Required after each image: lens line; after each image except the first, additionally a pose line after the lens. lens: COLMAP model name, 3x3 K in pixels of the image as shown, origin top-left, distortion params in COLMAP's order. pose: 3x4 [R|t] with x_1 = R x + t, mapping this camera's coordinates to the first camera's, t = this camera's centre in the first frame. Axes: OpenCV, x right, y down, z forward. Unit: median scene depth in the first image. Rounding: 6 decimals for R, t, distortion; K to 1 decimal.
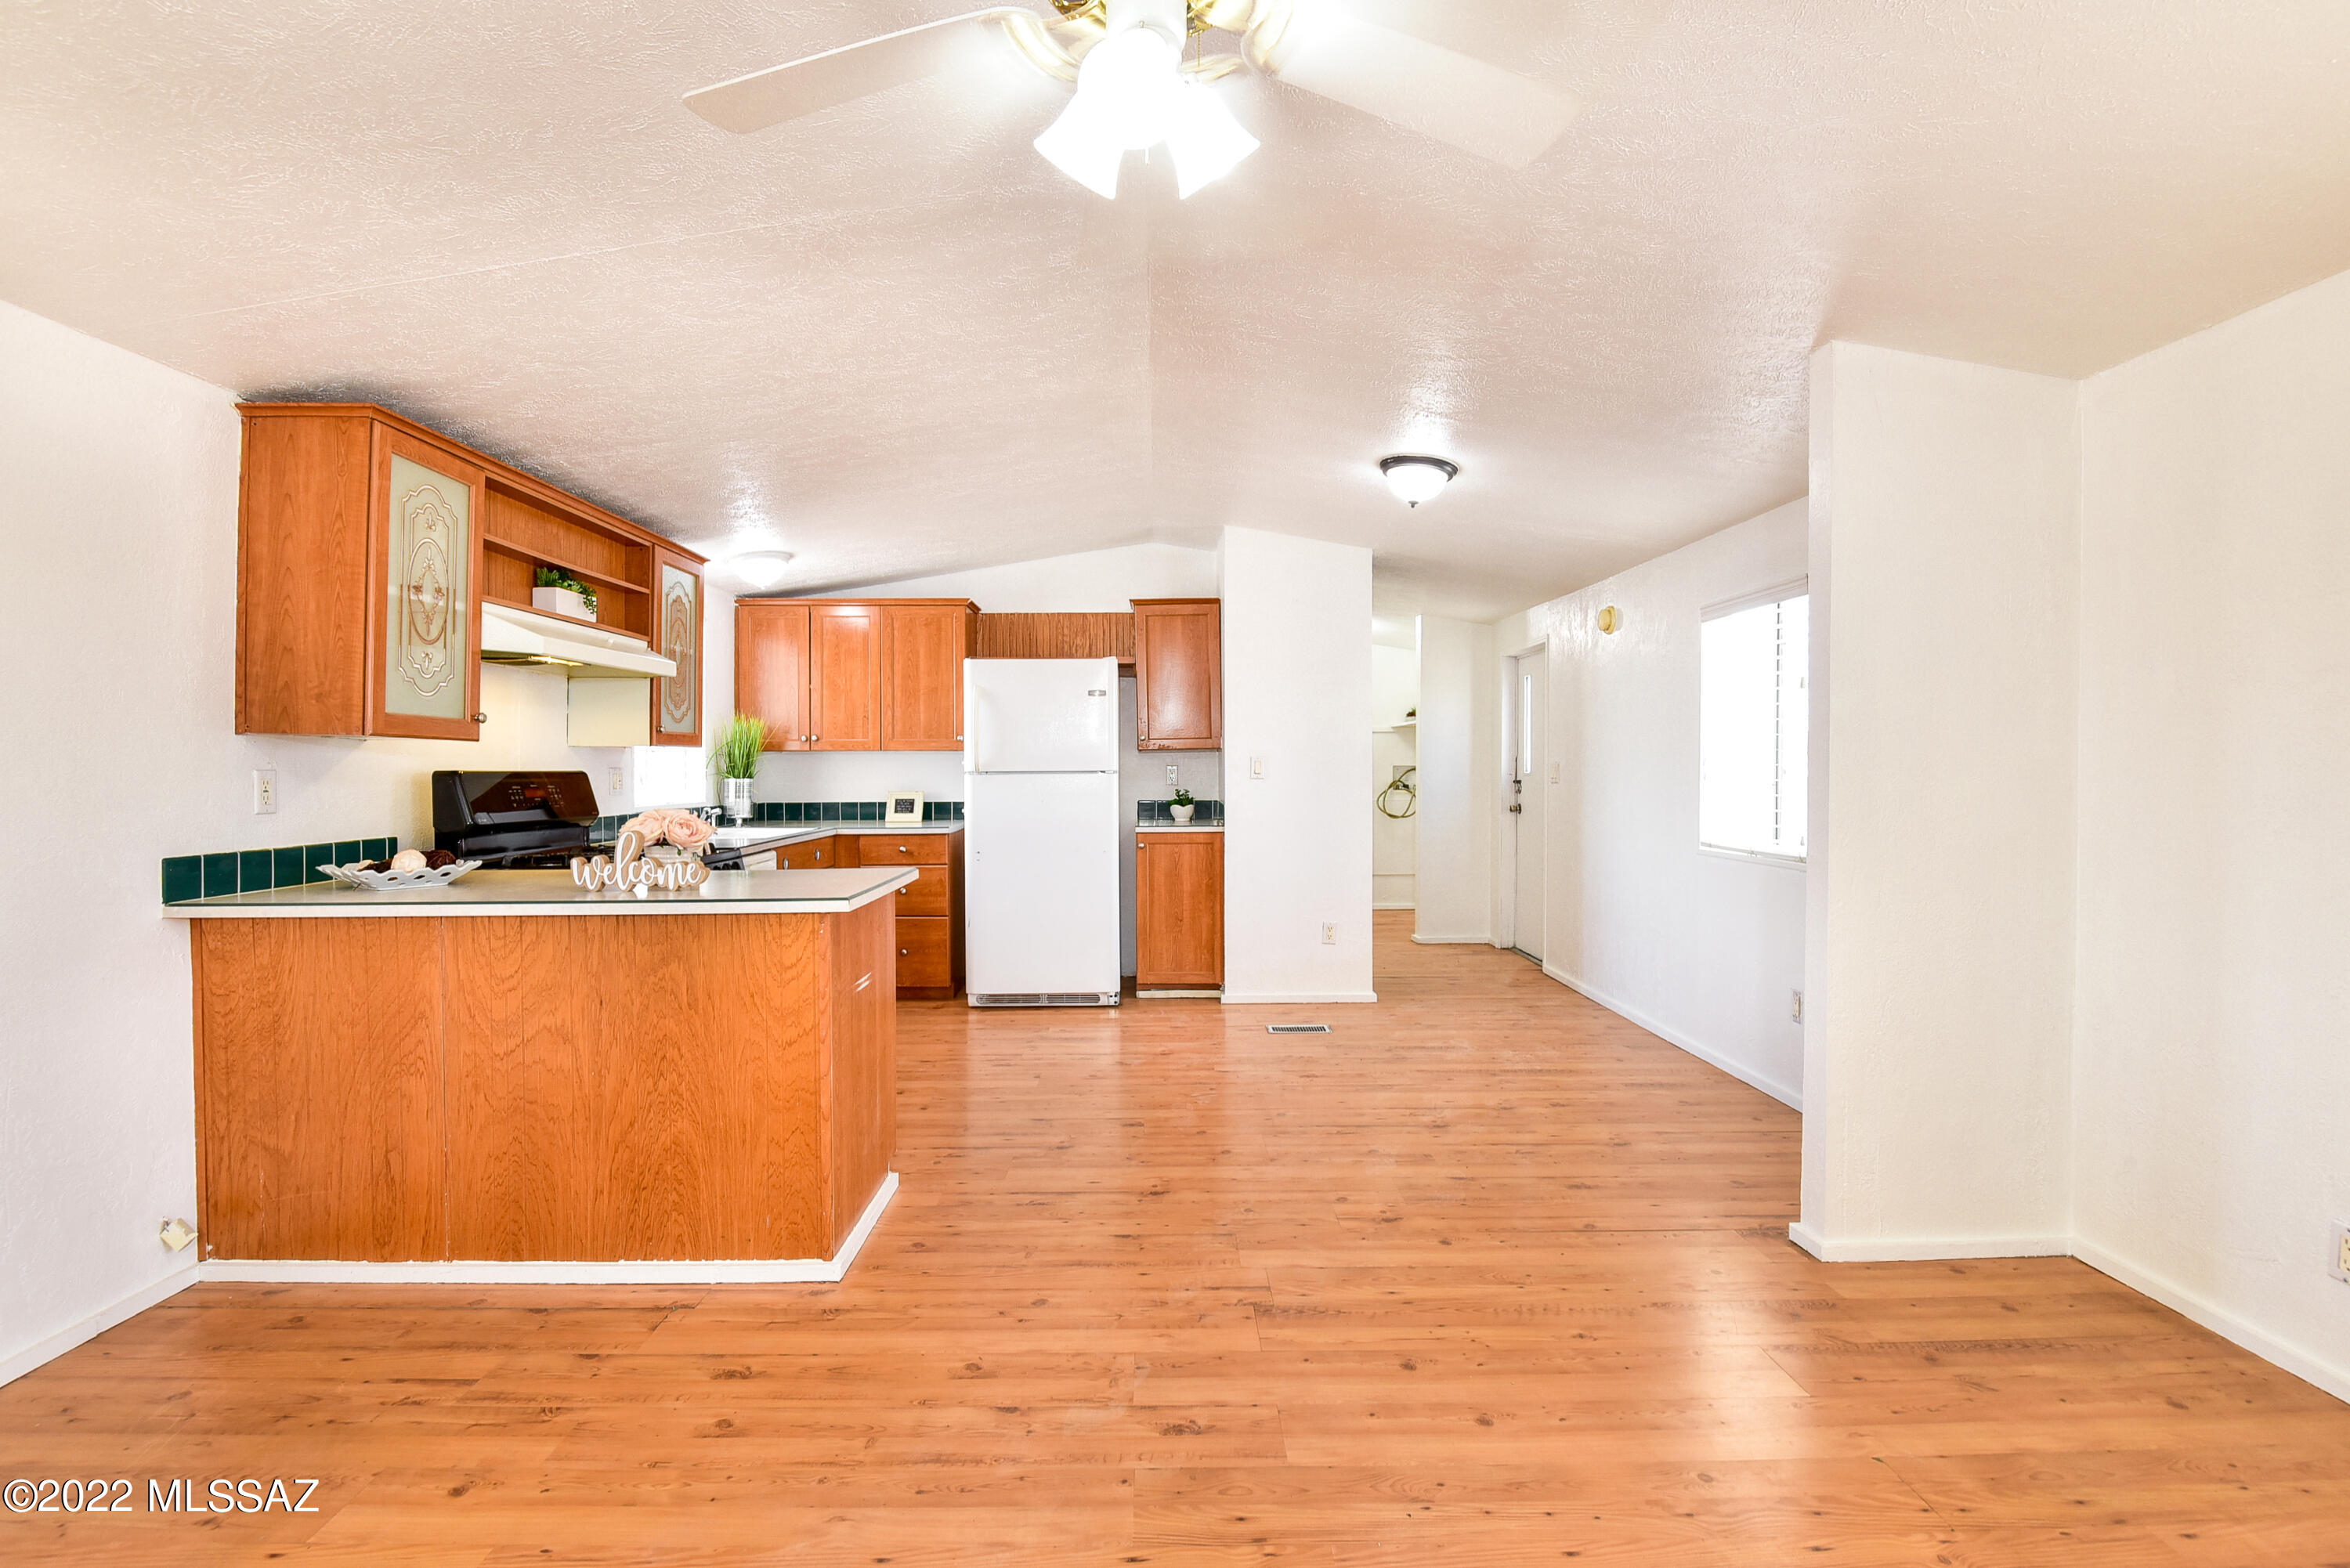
lens RADIAL K [[1073.5, 0, 1163.5], [0, 1073.5, 773.7], [0, 0, 1]] dist [-0.009028, -0.010412]
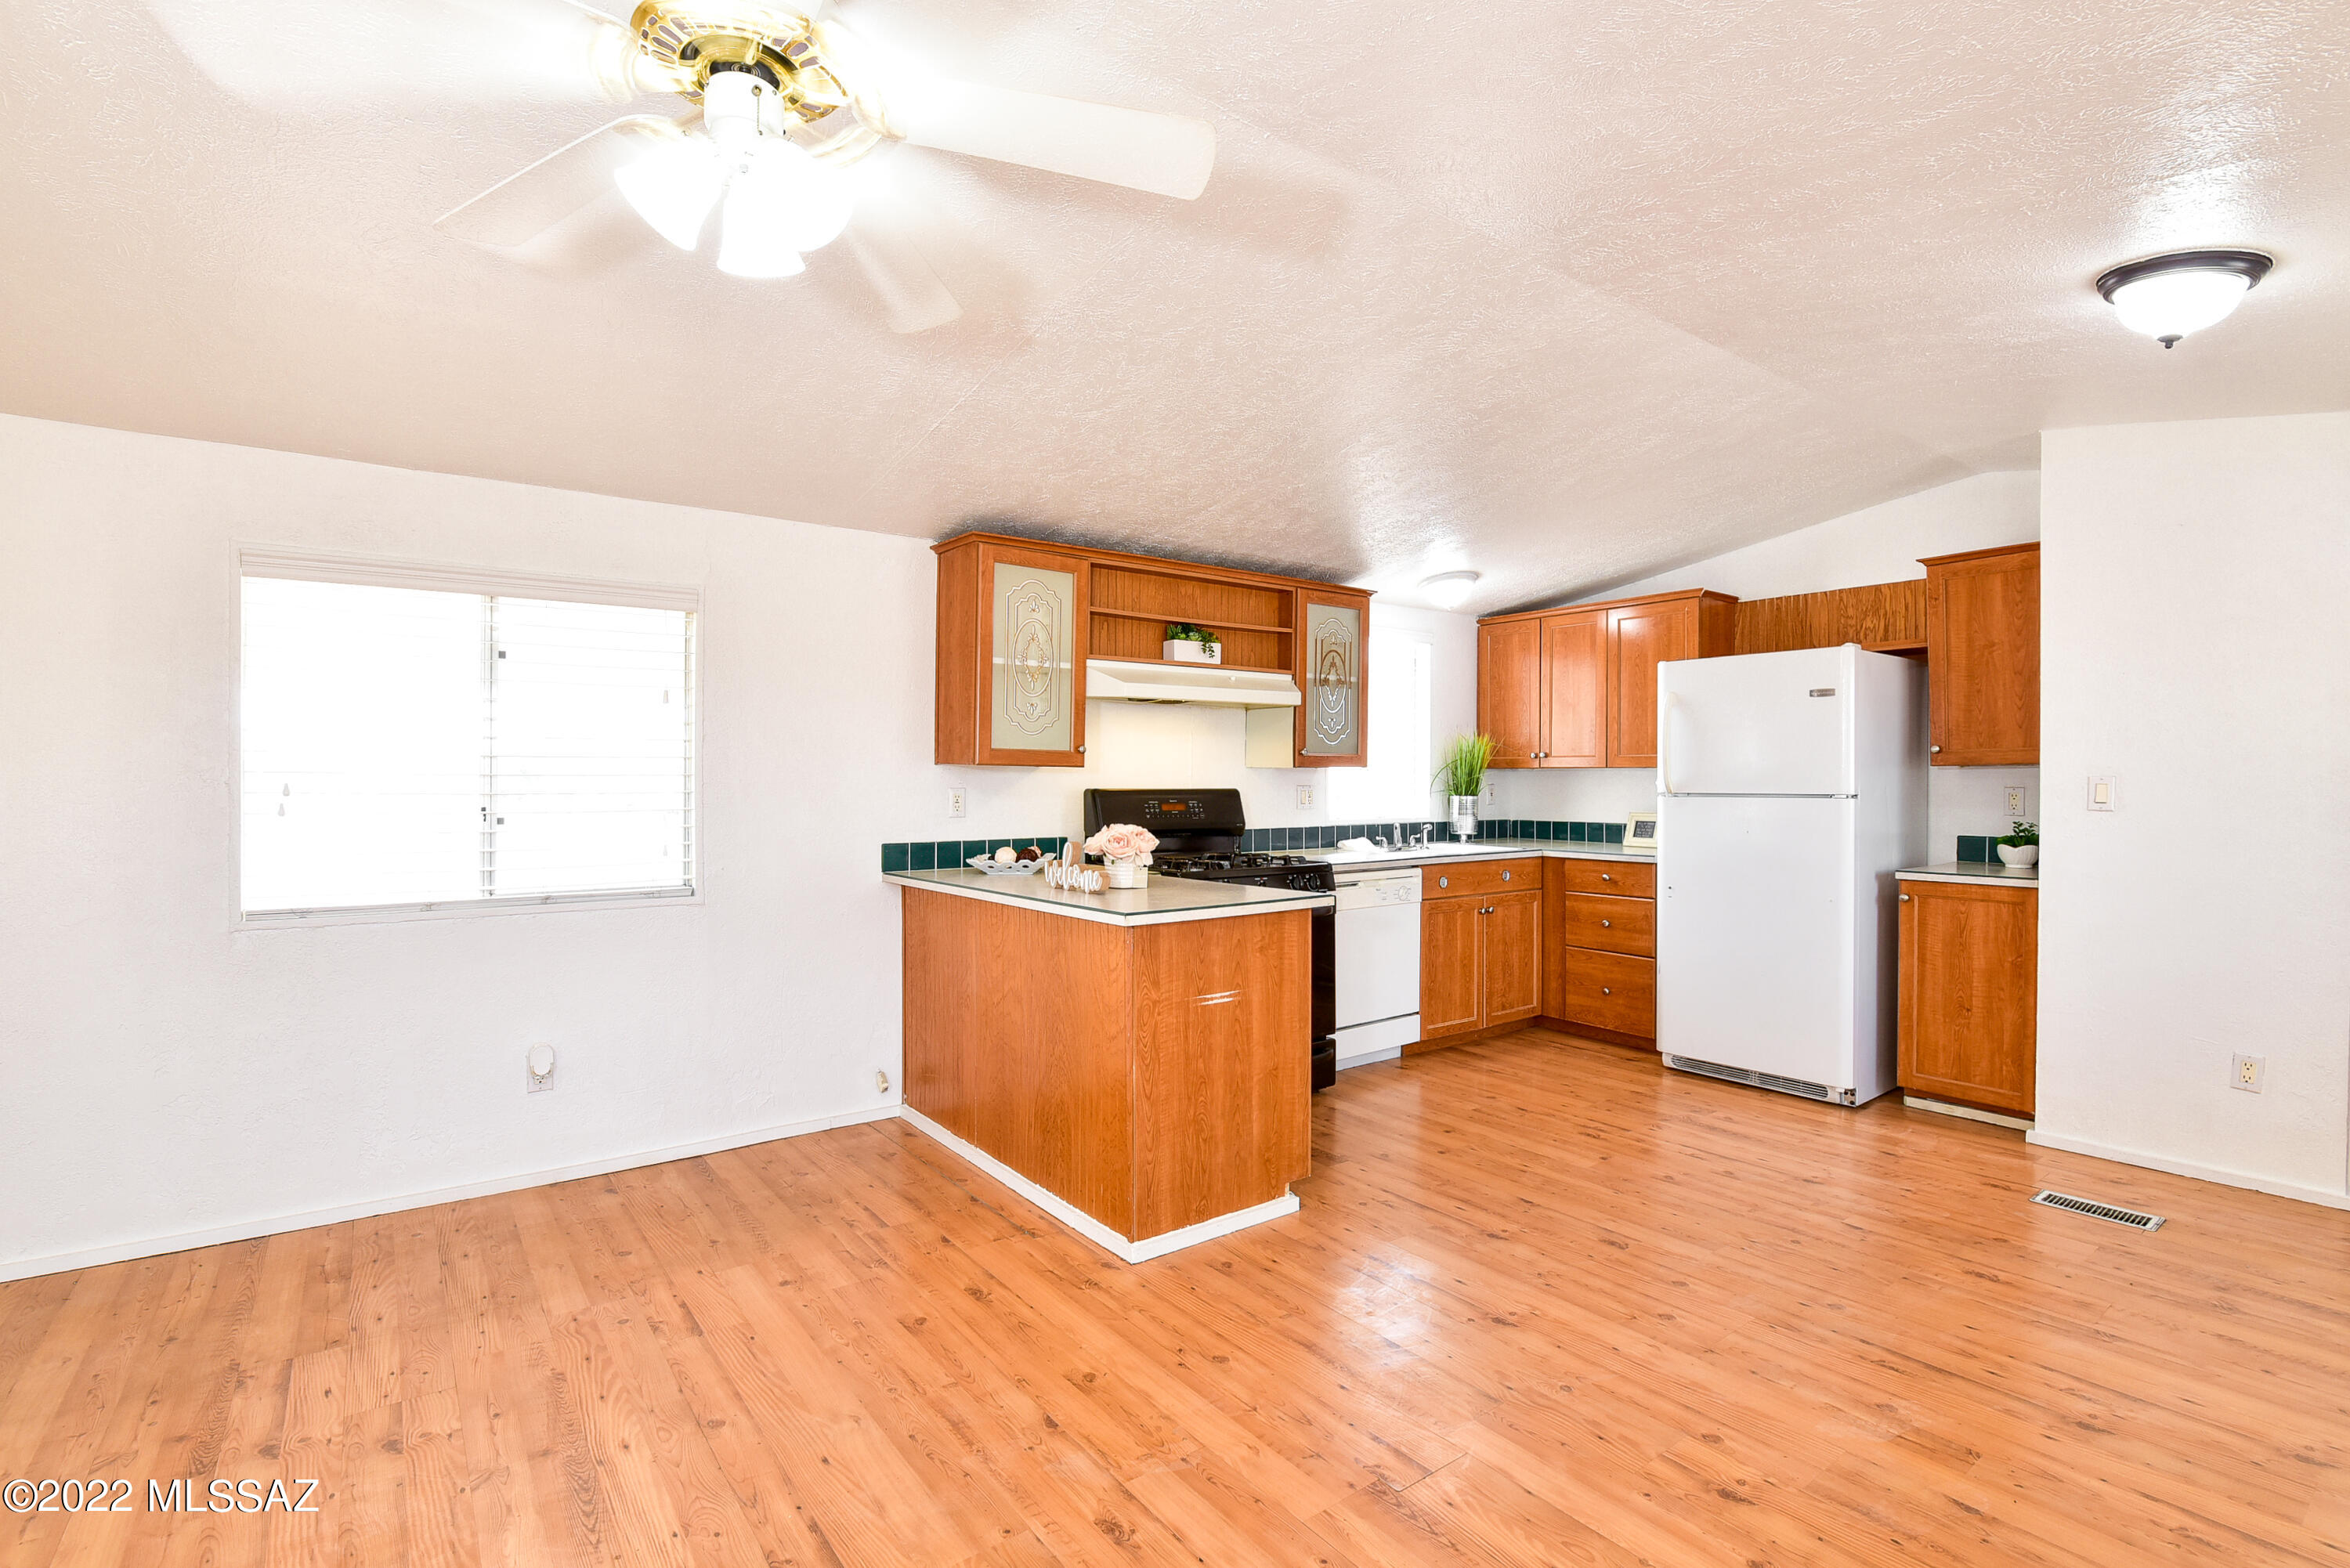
lens RADIAL K [[1072.9, 0, 1178.3], [0, 1072.9, 786.3], [0, 0, 1]] dist [-0.010051, -0.009408]
pose [[0.594451, 0.011372, -0.804051, 0.494372], [-0.008955, 0.999932, 0.007521, -0.018073], [0.804082, 0.002730, 0.594512, 0.320457]]
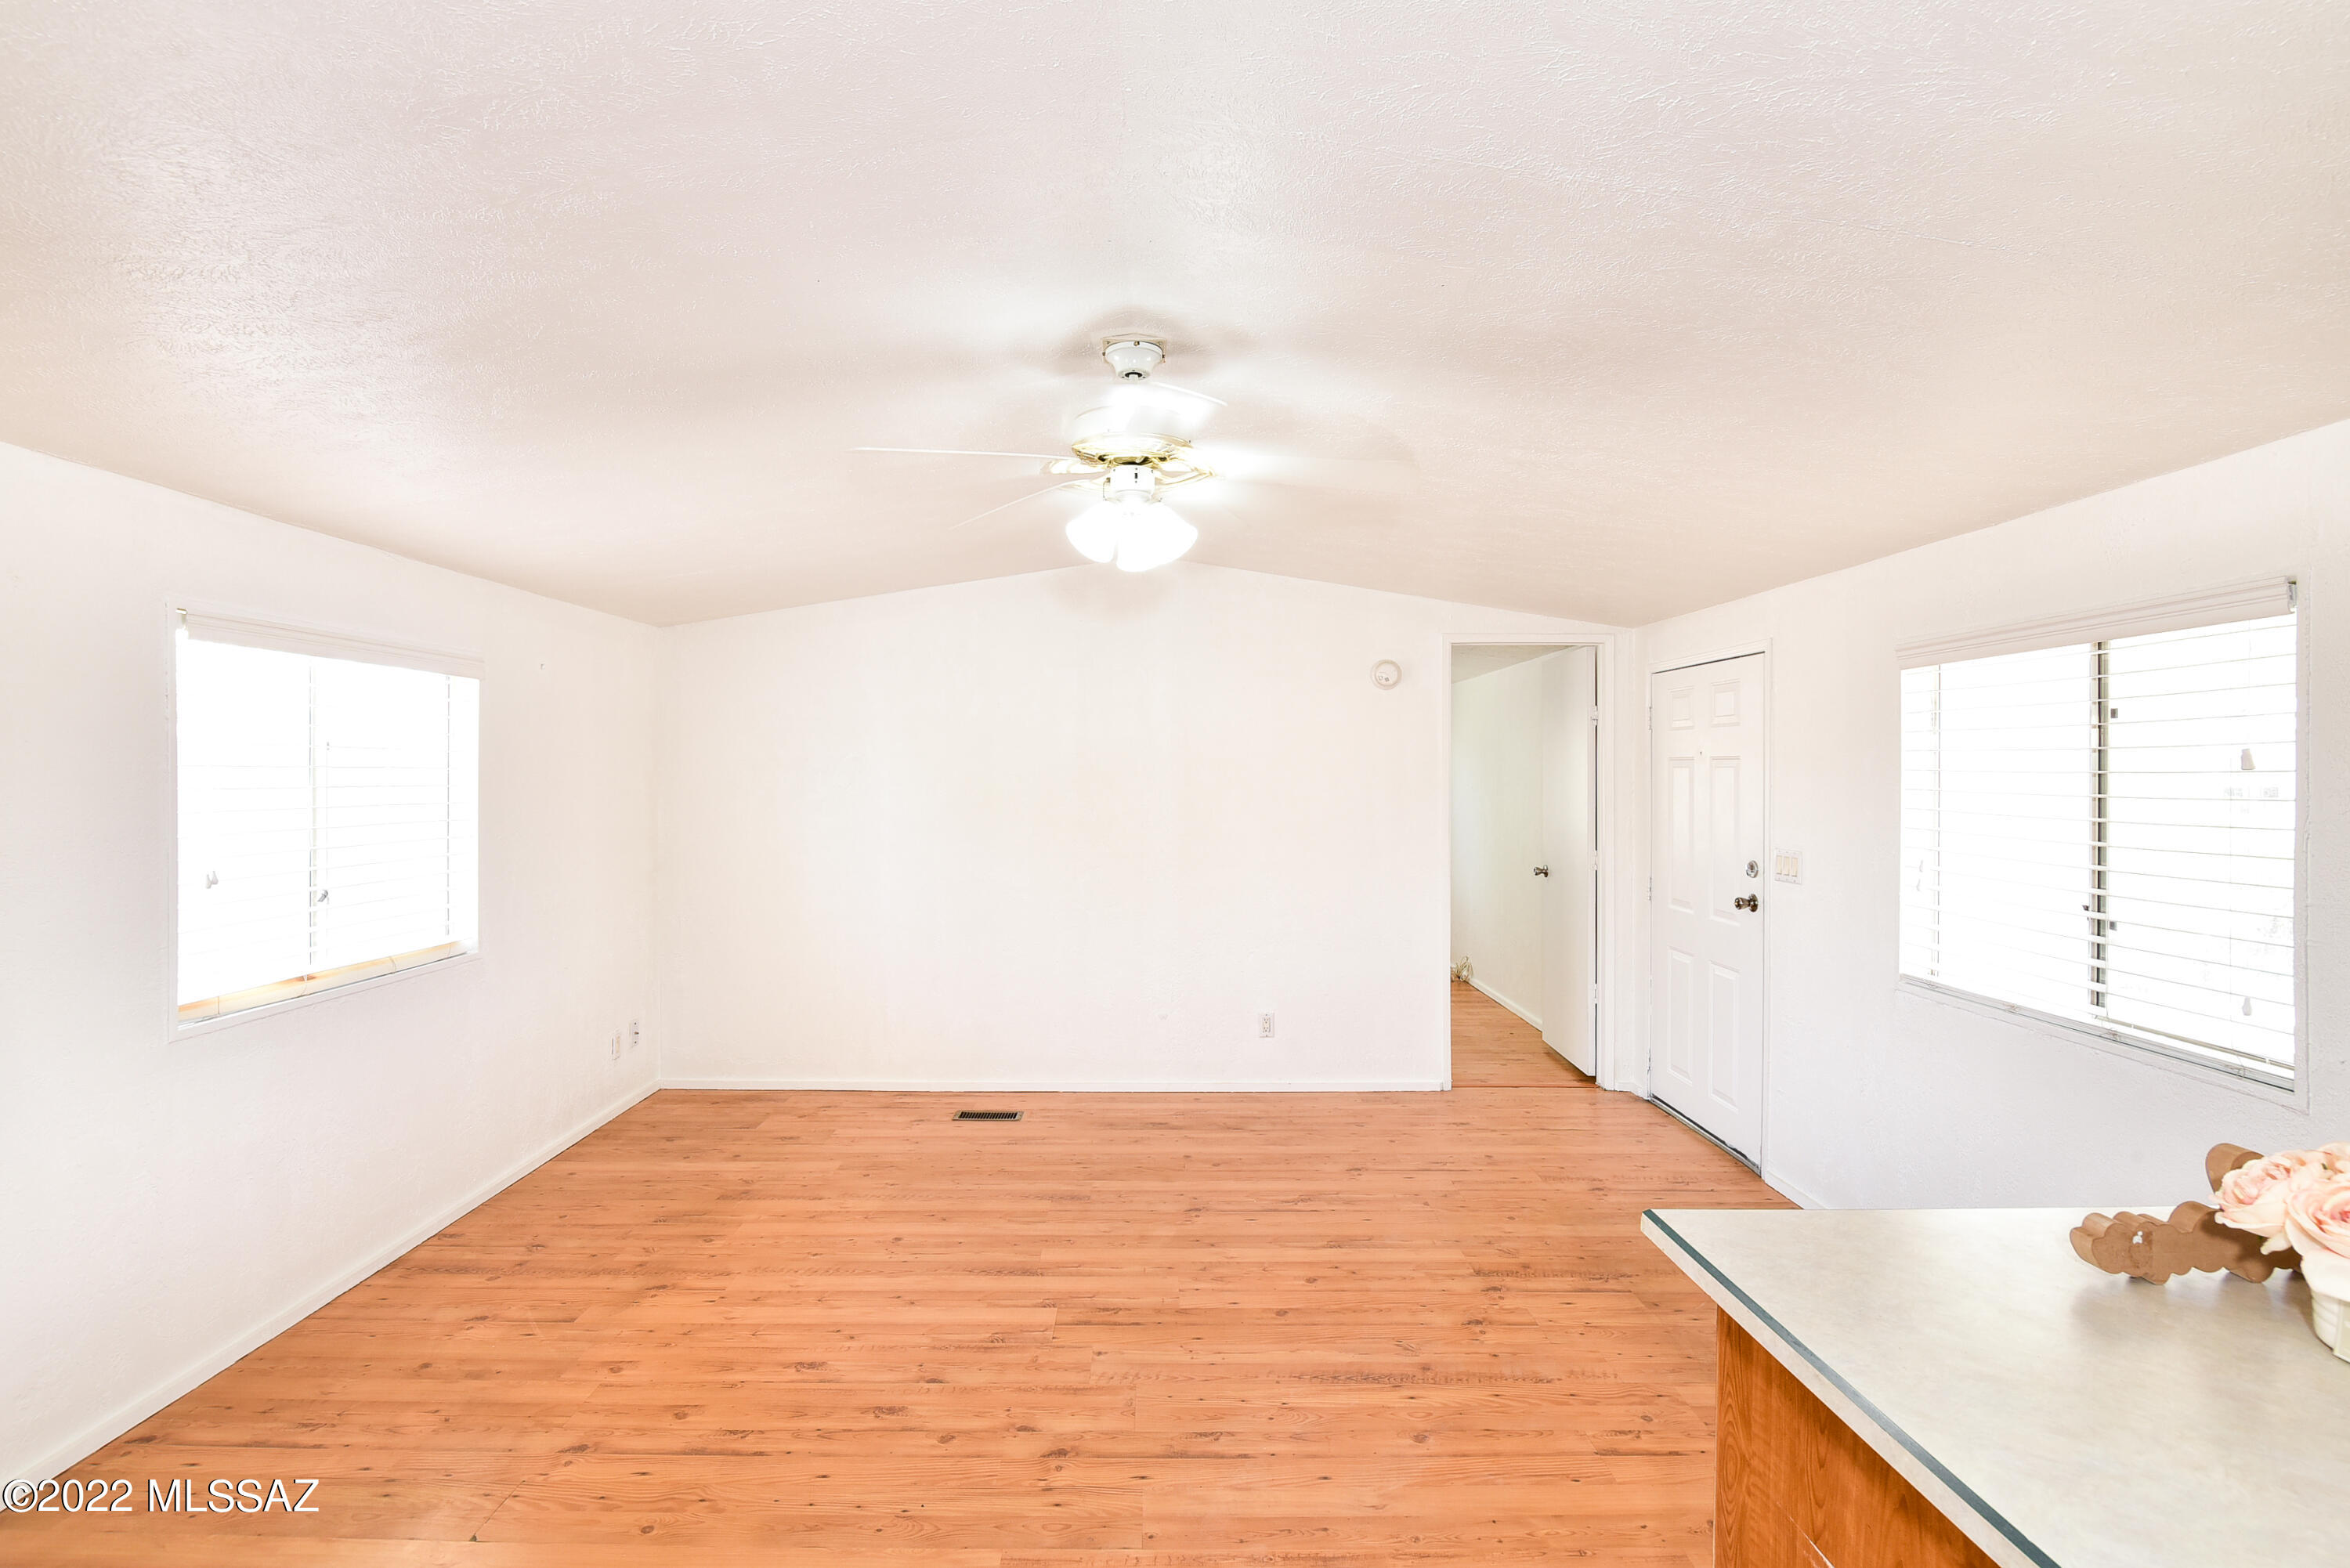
lens RADIAL K [[1097.0, 0, 1160.5], [0, 1097.0, 769.9], [0, 0, 1]] dist [-0.008602, -0.010887]
pose [[-0.999996, 0.002002, 0.001928, -0.030122], [0.002010, 0.999989, 0.004263, -0.098324], [-0.001919, 0.004267, -0.999989, 1.280987]]
